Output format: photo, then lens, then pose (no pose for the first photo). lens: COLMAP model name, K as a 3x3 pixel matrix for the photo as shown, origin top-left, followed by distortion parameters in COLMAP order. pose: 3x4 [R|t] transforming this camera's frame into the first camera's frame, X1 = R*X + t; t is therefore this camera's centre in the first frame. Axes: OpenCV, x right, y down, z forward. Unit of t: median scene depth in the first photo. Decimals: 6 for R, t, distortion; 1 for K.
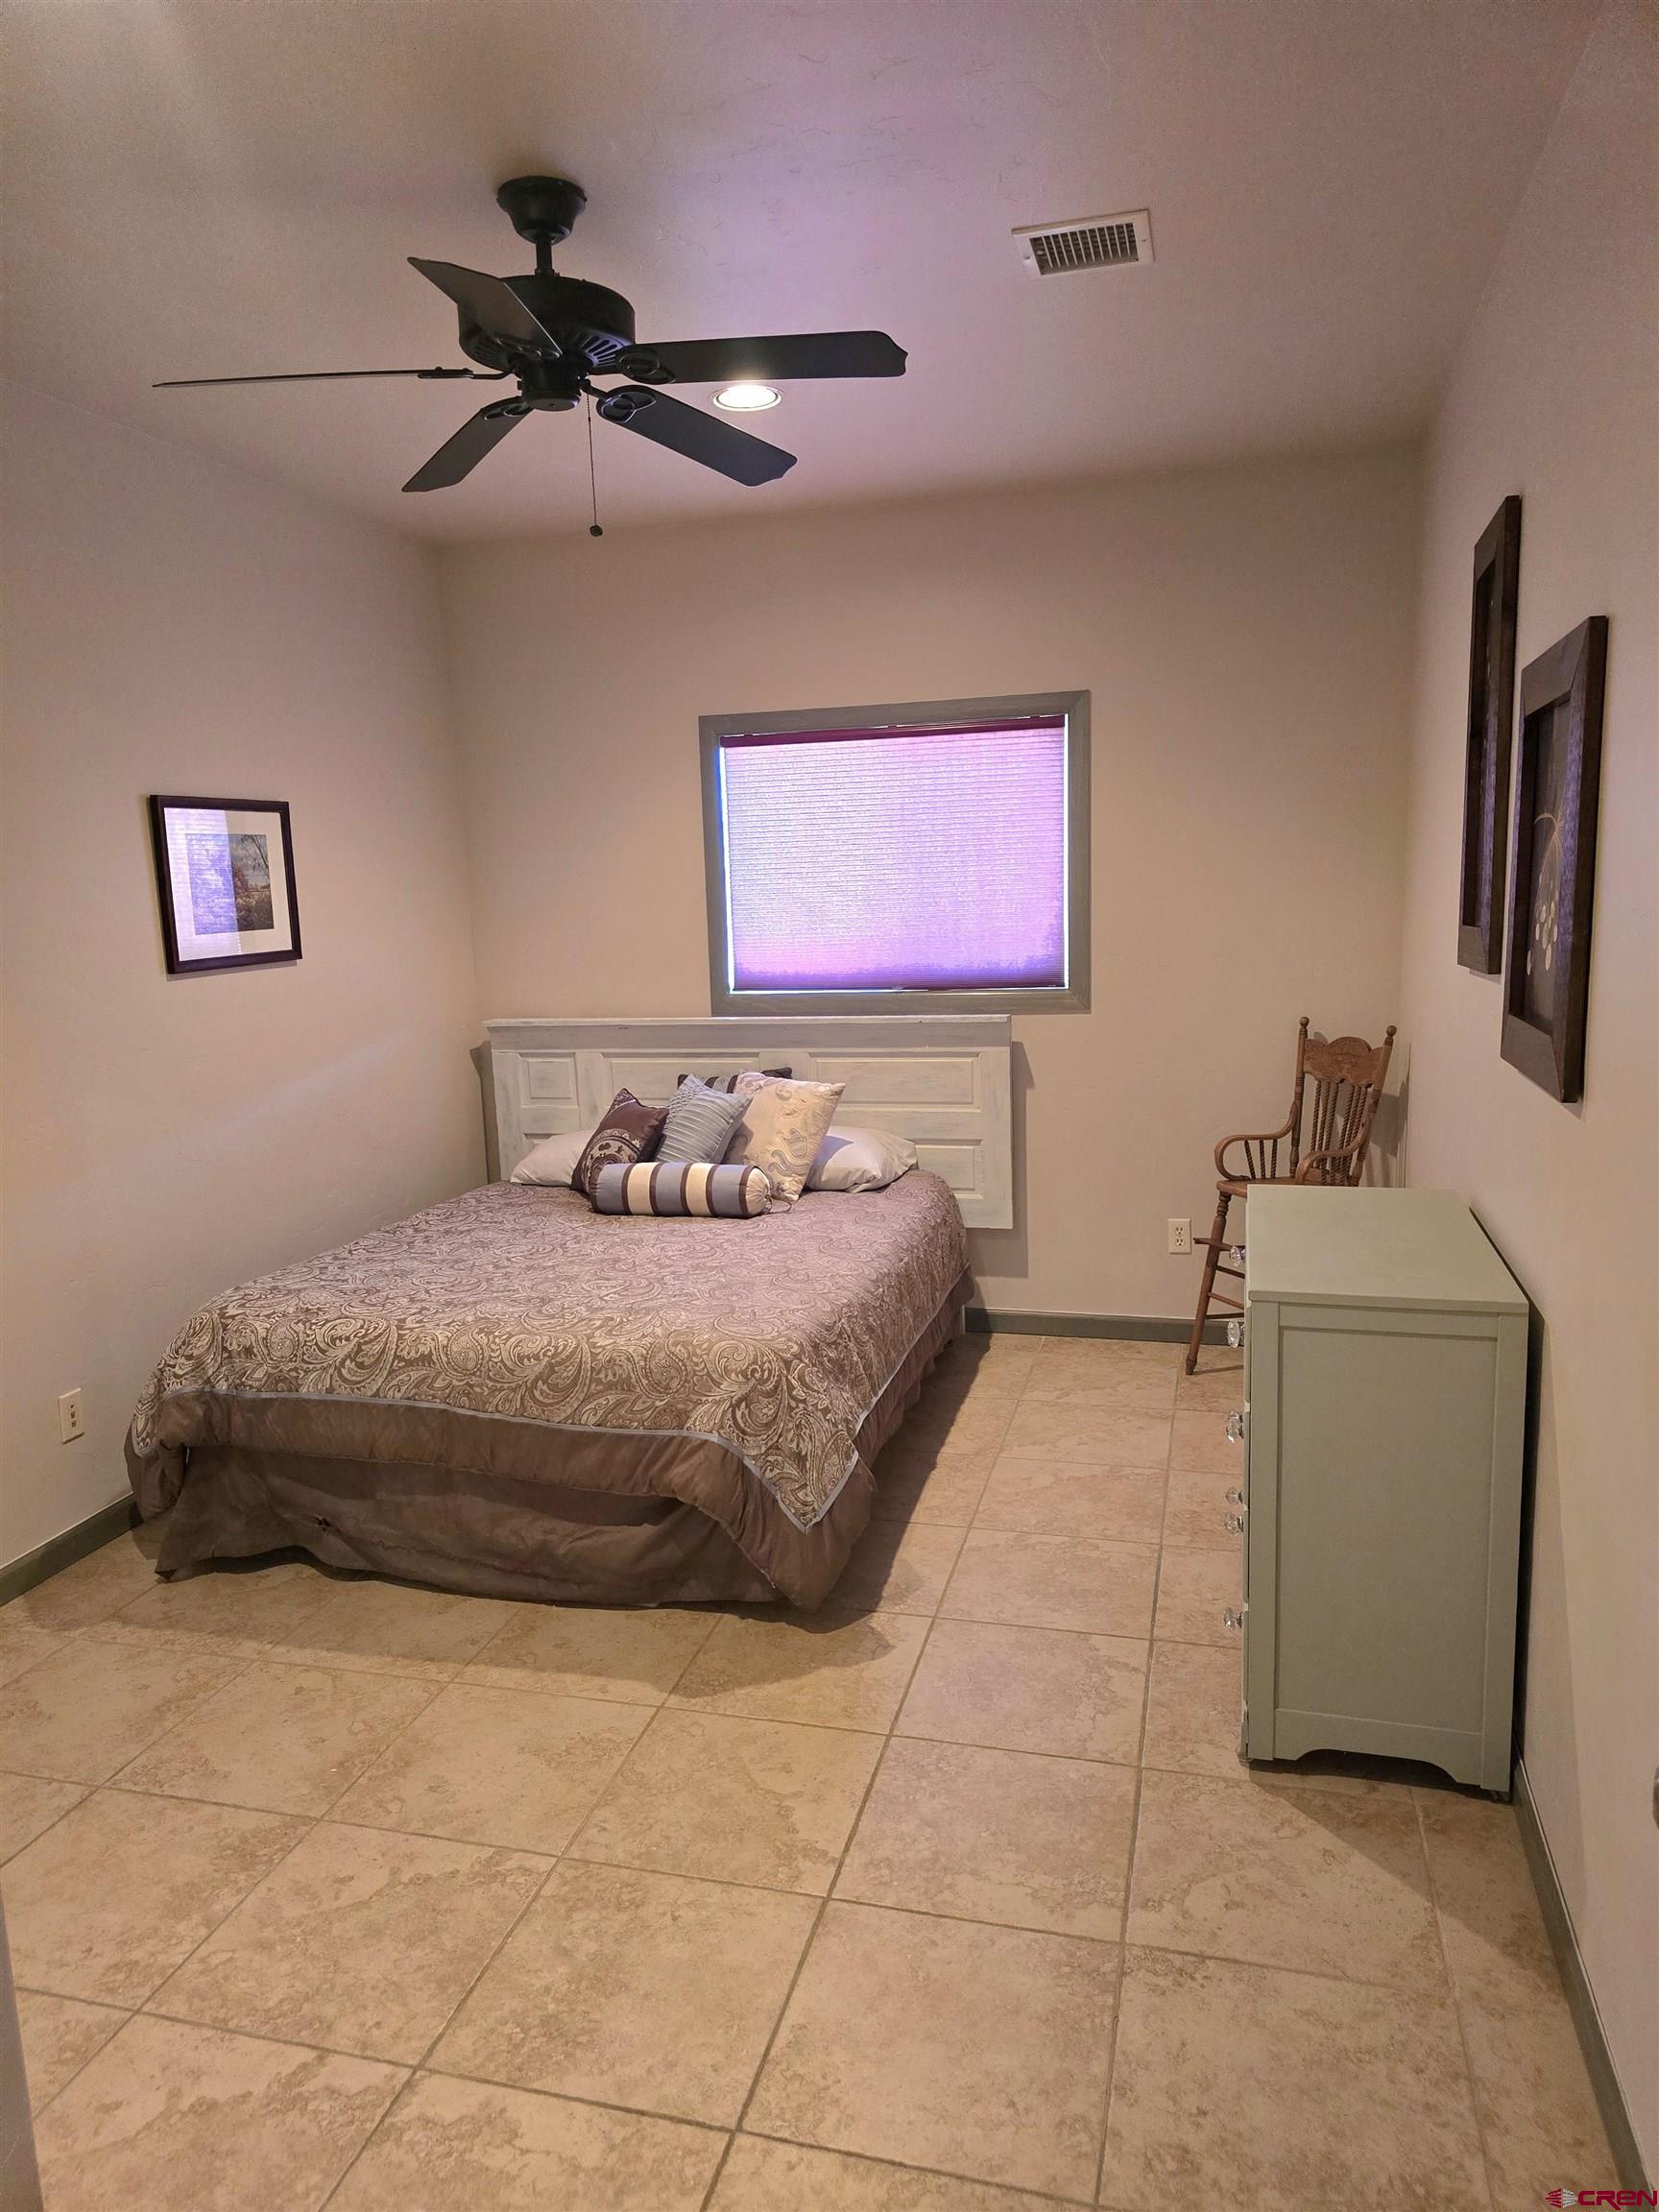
lens RADIAL K [[1582.0, 0, 829.5], [0, 1582.0, 1106.0], [0, 0, 1]] dist [0.075721, -0.125322]
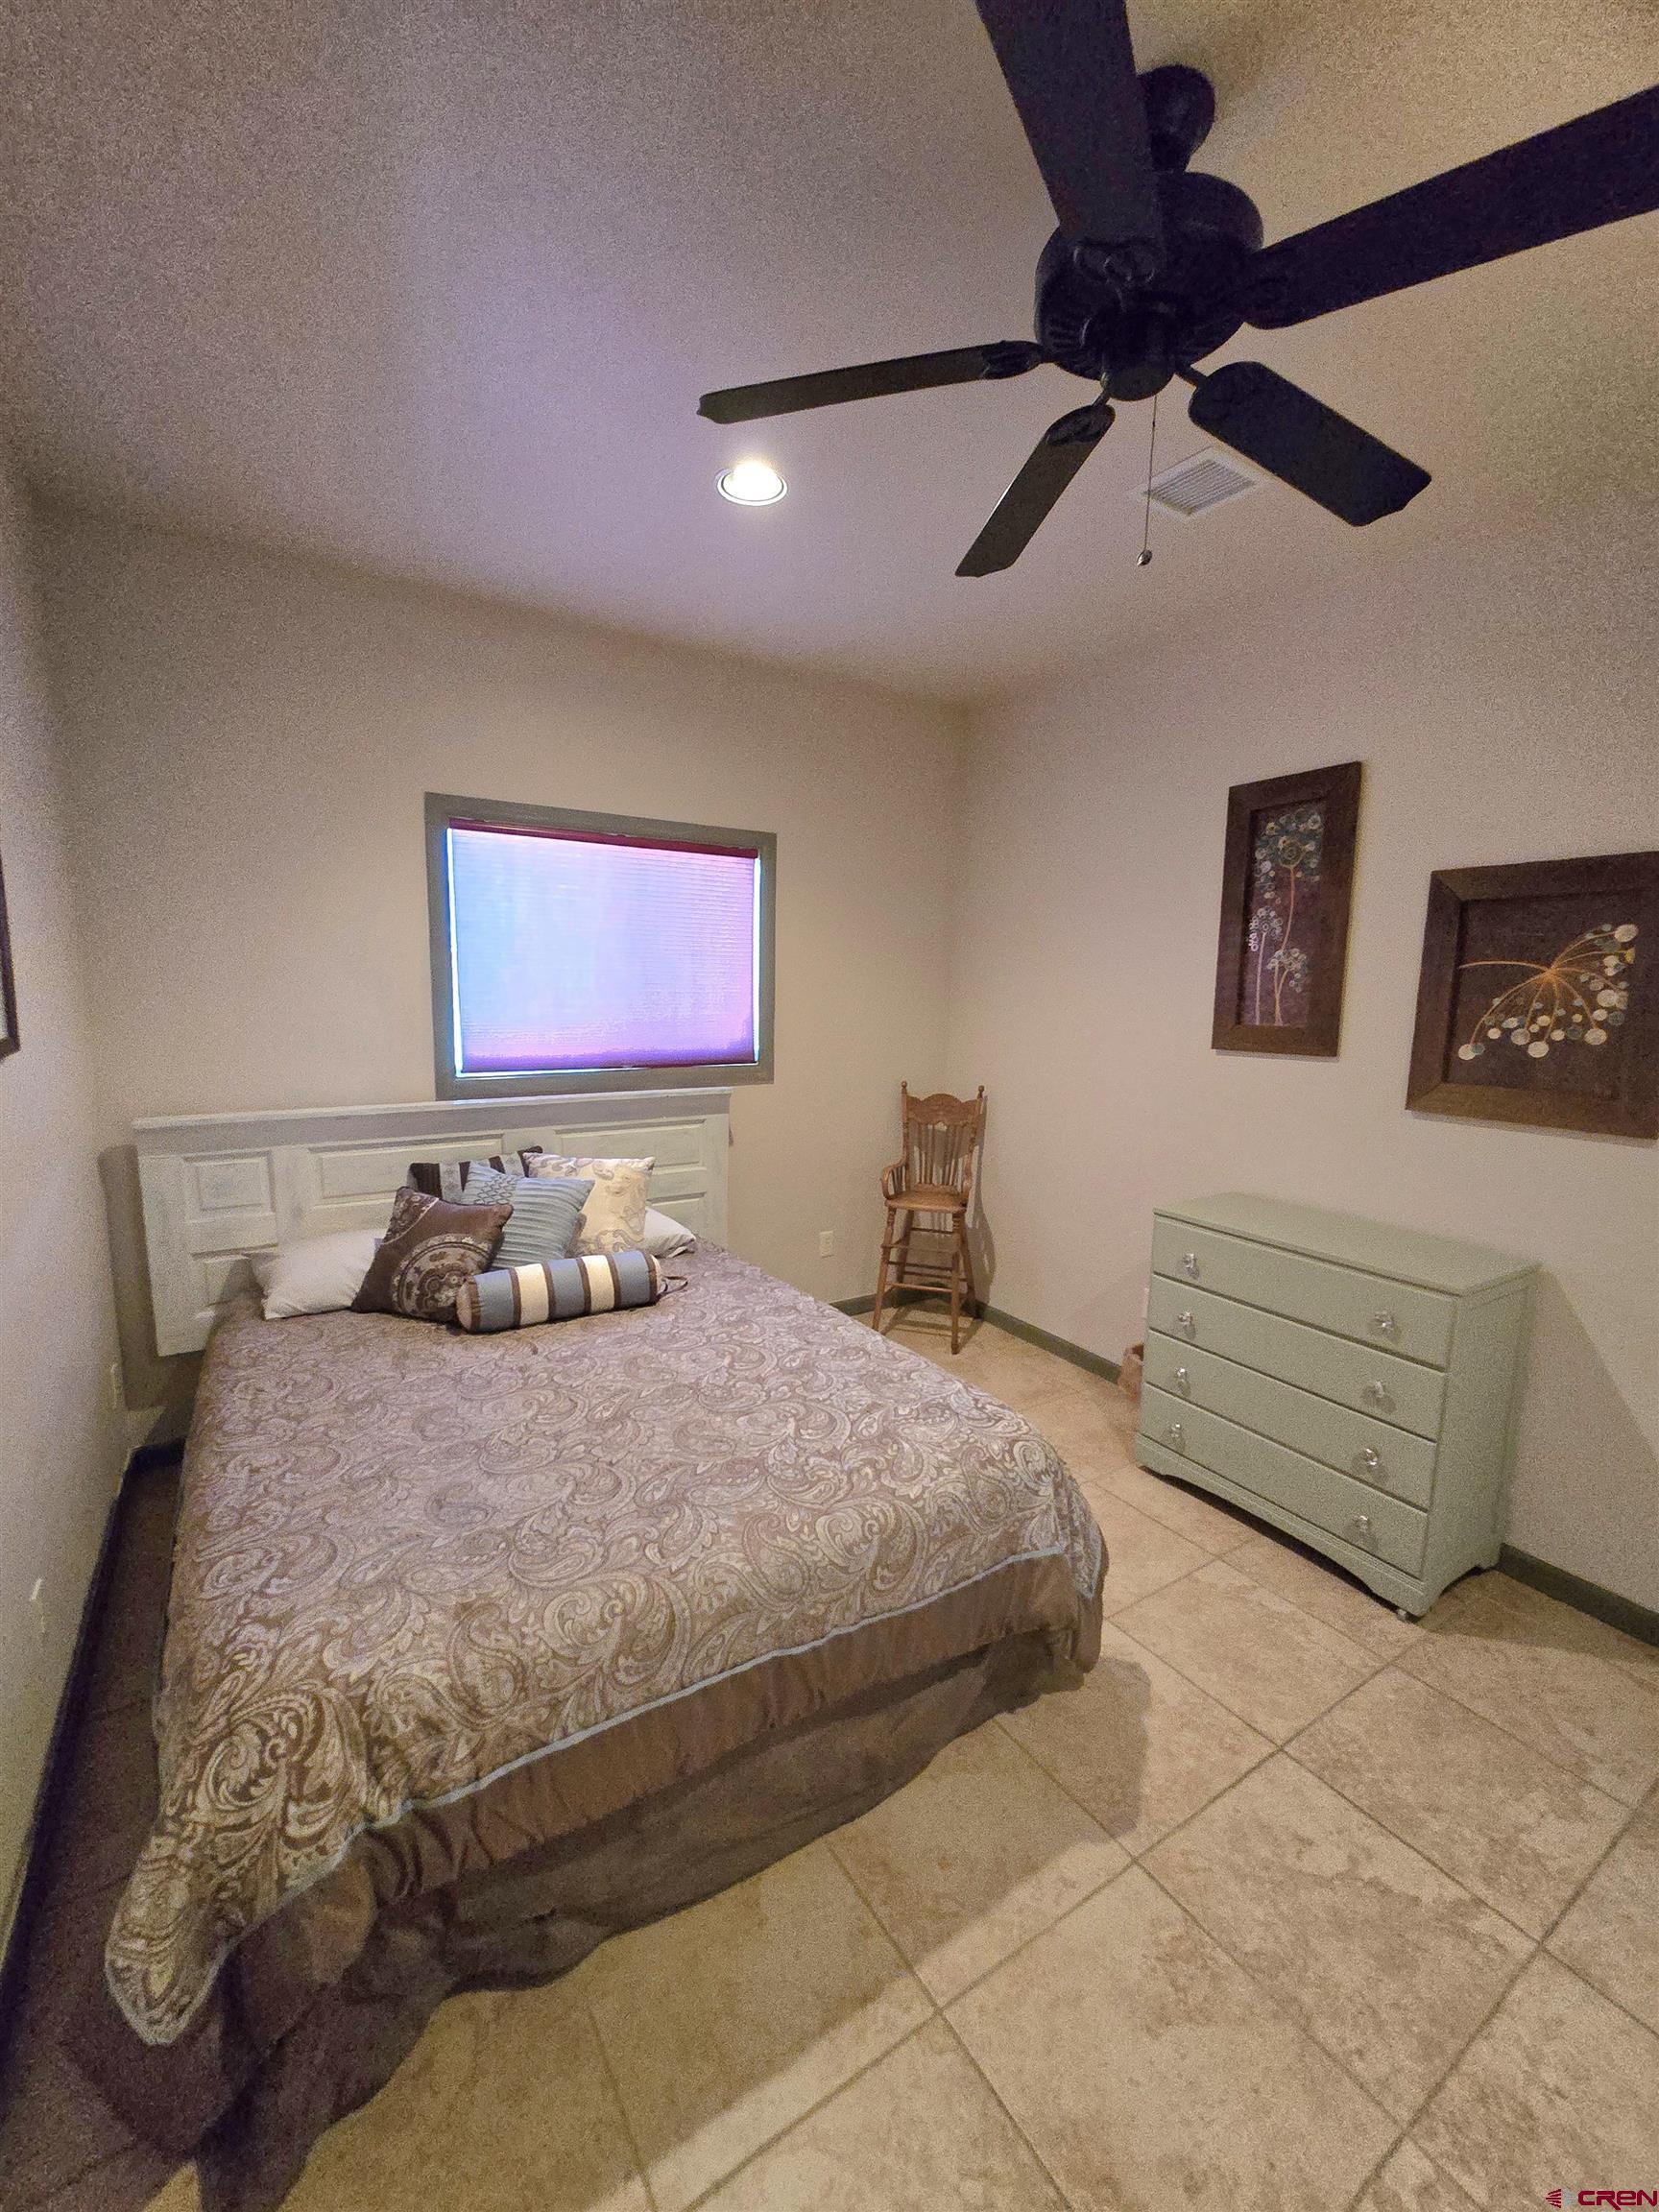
lens RADIAL K [[927.6, 0, 835.1], [0, 927.6, 1093.2], [0, 0, 1]] dist [-0.001181, 0.000586]
pose [[0.640415, -0.048977, 0.766466, -0.397179], [0.064128, 0.997890, 0.010183, -0.057196], [-0.765347, 0.042631, 0.642205, 0.497435]]
